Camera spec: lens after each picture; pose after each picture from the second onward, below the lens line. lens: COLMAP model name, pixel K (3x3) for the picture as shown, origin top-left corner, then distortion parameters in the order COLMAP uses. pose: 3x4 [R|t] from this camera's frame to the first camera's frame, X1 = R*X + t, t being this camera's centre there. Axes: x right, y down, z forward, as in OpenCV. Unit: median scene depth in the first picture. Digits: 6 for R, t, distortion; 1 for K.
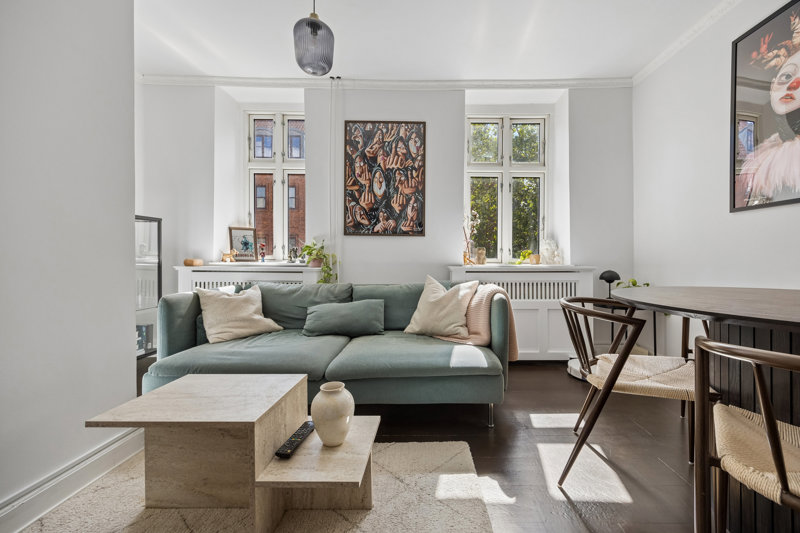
lens RADIAL K [[317.6, 0, 423.1], [0, 317.6, 251.3], [0, 0, 1]] dist [0.000714, -0.000141]
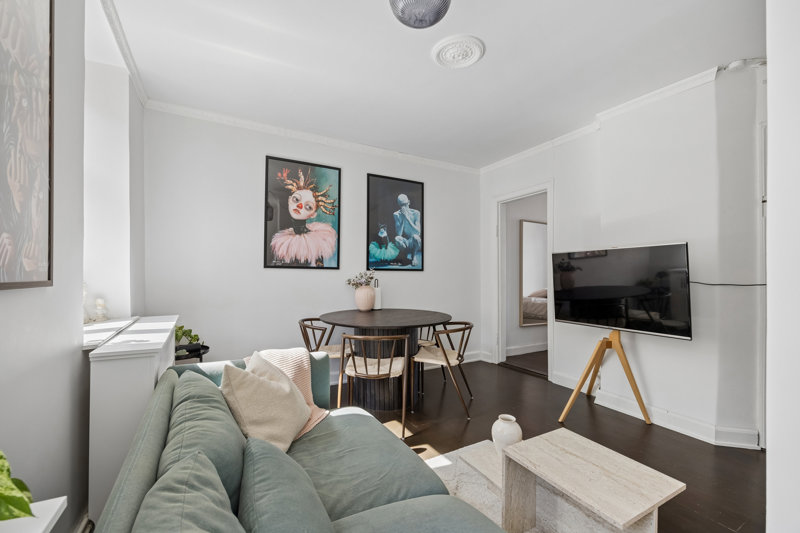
lens RADIAL K [[344.6, 0, 404.4], [0, 344.6, 270.7], [0, 0, 1]] dist [0.002644, 0.000293]
pose [[-0.489452, 0.014920, 0.871903, -0.521768], [-0.024062, 0.999242, -0.030607, -0.049902], [-0.871698, -0.035960, -0.488722, 0.812441]]
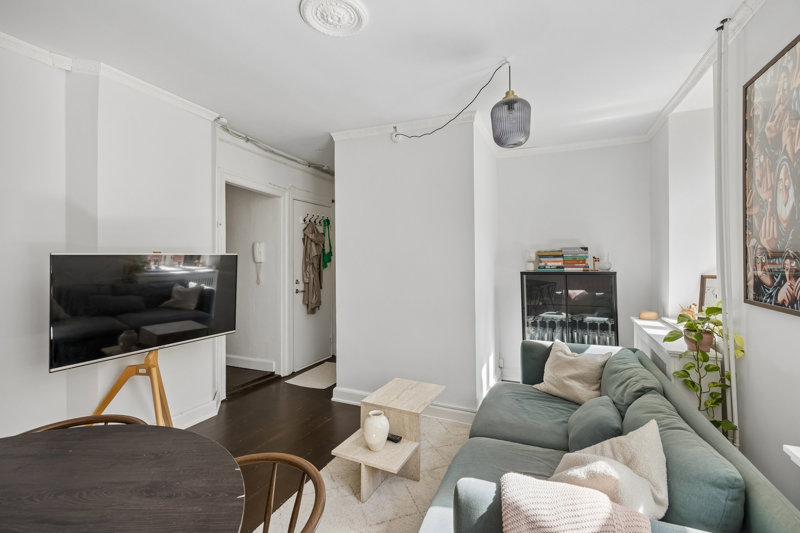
lens RADIAL K [[344.6, 0, 401.0], [0, 344.6, 260.9], [0, 0, 1]] dist [0.002644, 0.000293]
pose [[-0.387683, -0.006667, -0.921769, 0.511157], [0.027975, 0.999428, -0.018994, -0.126317], [0.921368, -0.033151, -0.387275, 0.700399]]
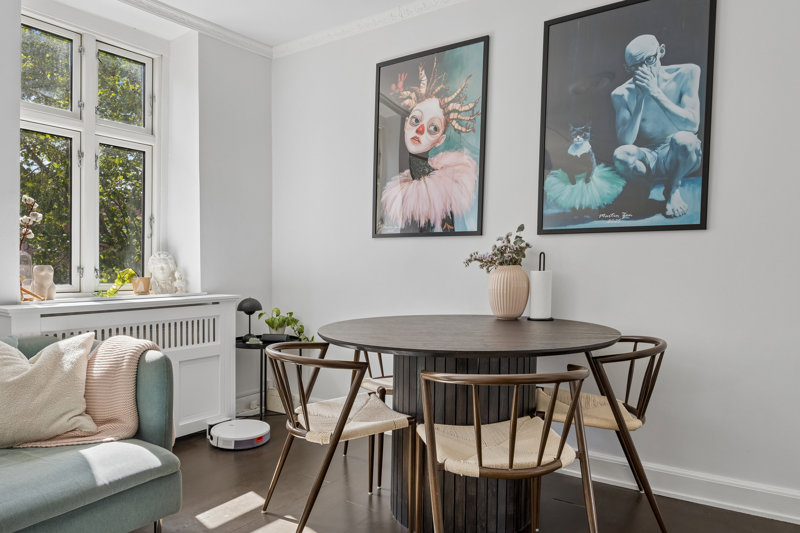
lens RADIAL K [[533.0, 0, 396.8], [0, 533.0, 272.2], [0, 0, 1]] dist [0.006257, -0.002198]
pose [[0.573228, -0.014071, 0.819275, -0.235959], [-0.021550, 0.999248, 0.032240, -0.046551], [-0.819112, -0.036136, 0.572494, -0.012146]]
